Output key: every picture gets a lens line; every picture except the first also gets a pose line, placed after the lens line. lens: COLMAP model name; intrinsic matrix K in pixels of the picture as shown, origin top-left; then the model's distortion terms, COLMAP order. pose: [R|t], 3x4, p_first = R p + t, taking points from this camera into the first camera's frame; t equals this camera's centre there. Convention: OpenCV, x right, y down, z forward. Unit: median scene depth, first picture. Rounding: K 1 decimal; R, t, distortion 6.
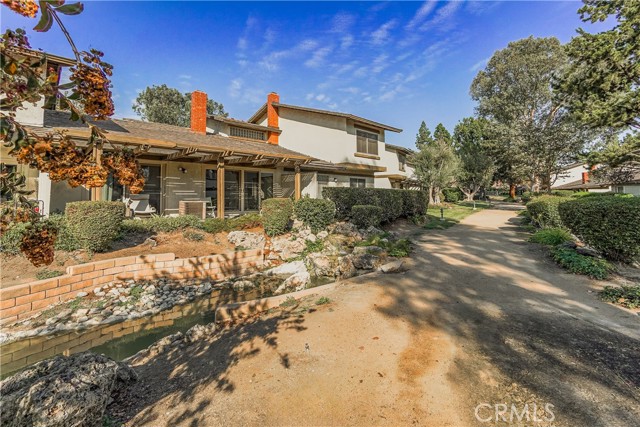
lens RADIAL K [[301.9, 0, 323.7], [0, 301.9, 183.4], [0, 0, 1]] dist [-0.001209, 0.000047]
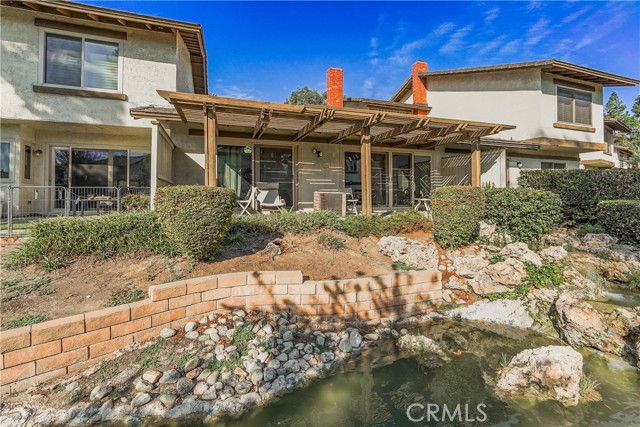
lens RADIAL K [[301.9, 0, 323.7], [0, 301.9, 183.4], [0, 0, 1]] dist [-0.001209, 0.000047]
pose [[0.907375, -0.012951, -0.420122, -0.156491], [0.016884, 0.999842, 0.005644, 0.039205], [0.419982, -0.012215, 0.907450, 0.372197]]
